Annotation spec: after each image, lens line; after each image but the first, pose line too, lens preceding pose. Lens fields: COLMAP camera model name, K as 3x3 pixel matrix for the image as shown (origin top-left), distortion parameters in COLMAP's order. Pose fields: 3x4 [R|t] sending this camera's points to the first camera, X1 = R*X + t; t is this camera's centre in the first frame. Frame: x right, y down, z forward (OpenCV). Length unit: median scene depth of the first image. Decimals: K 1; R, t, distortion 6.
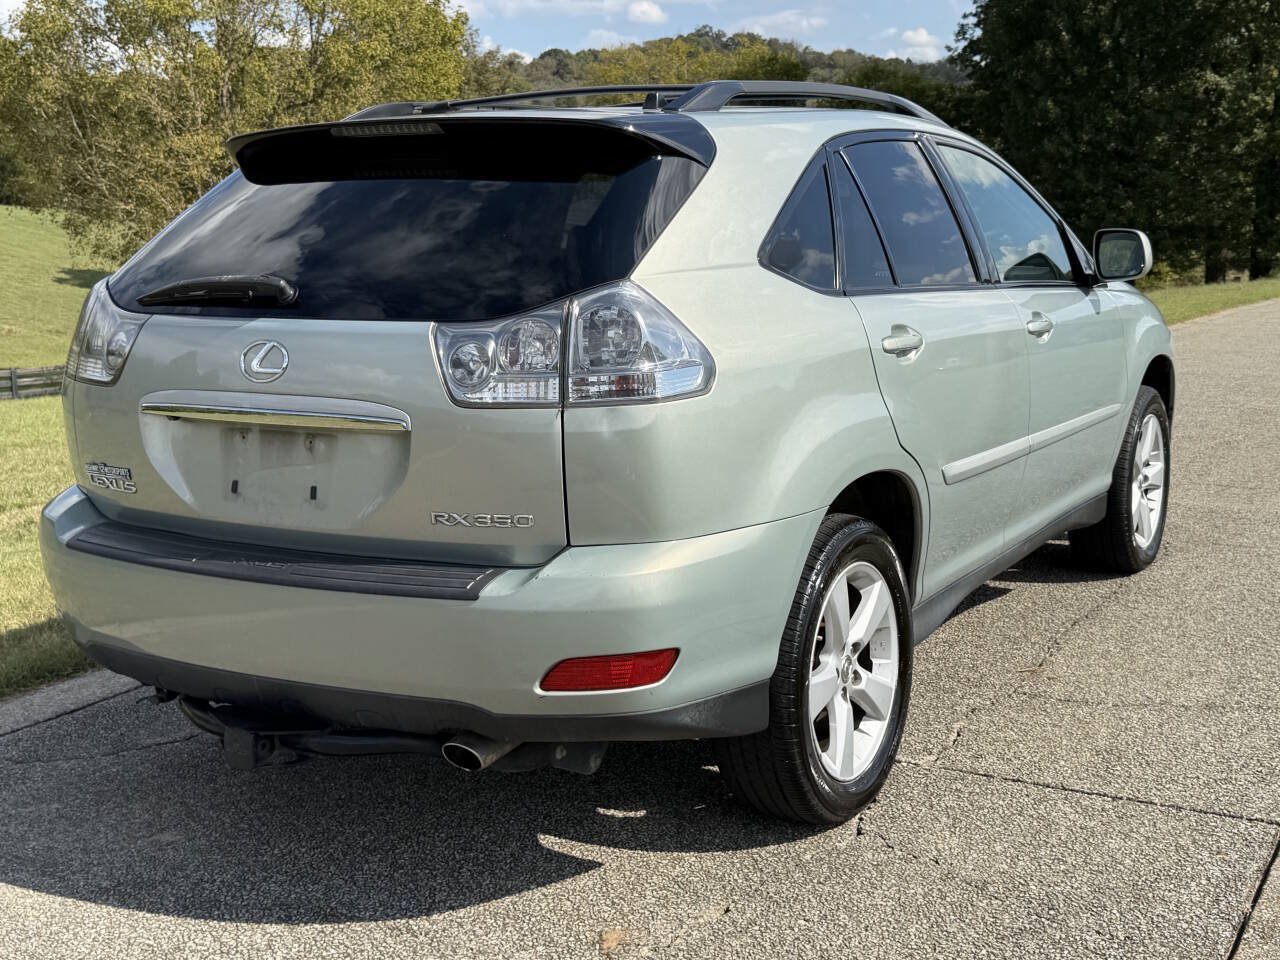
lens RADIAL K [[1587.9, 0, 640.7], [0, 1587.9, 498.4], [0, 0, 1]] dist [0.099871, 0.000000]
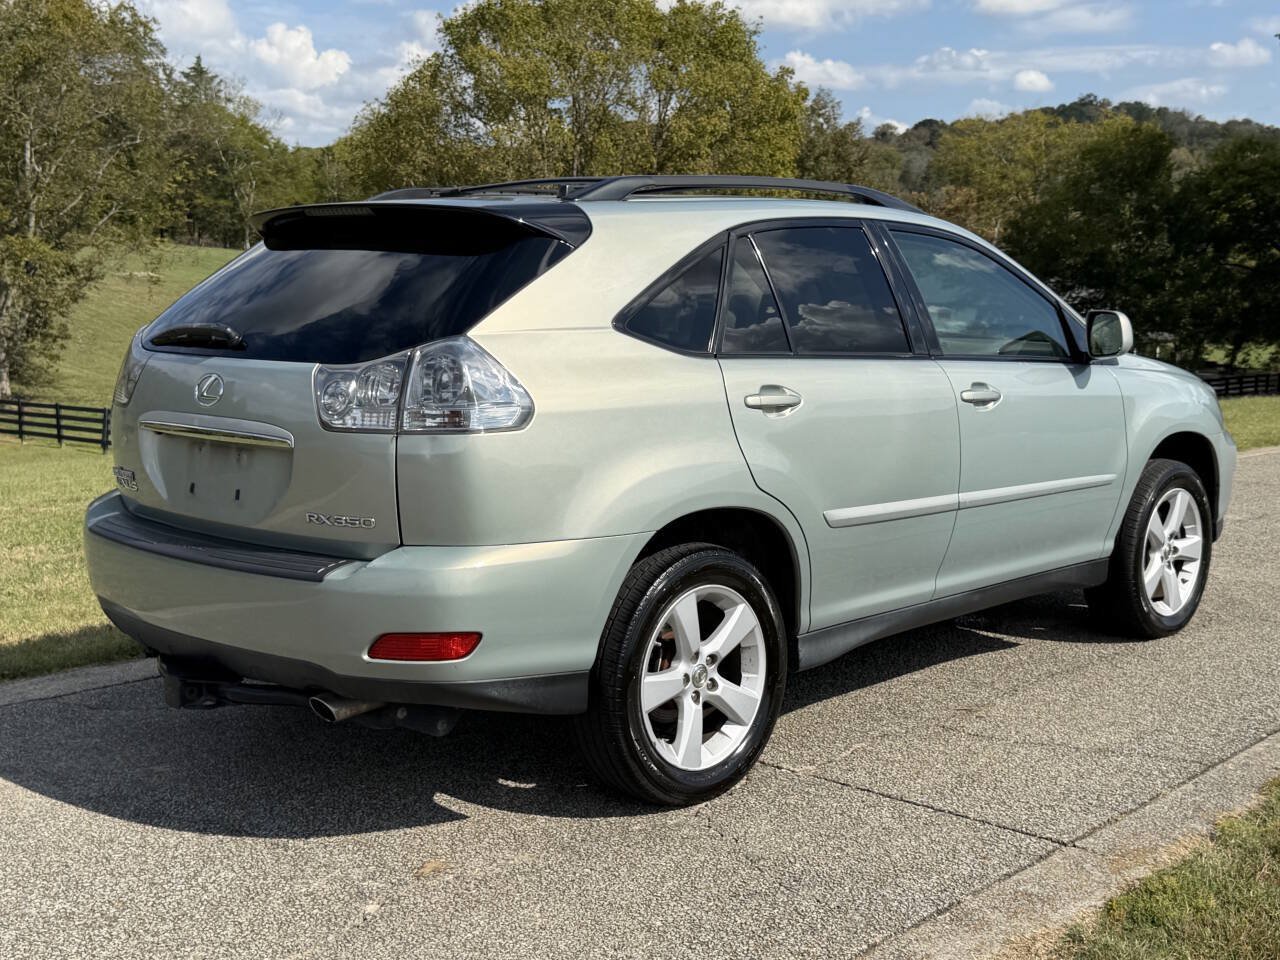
lens RADIAL K [[1587.9, 0, 642.9], [0, 1587.9, 515.5], [0, 0, 1]] dist [0.099871, 0.000000]
pose [[0.975579, 0.055750, -0.212455, 0.352442], [-0.062416, 0.997742, -0.024794, 0.022682], [0.210593, 0.037450, 0.976856, -0.163523]]
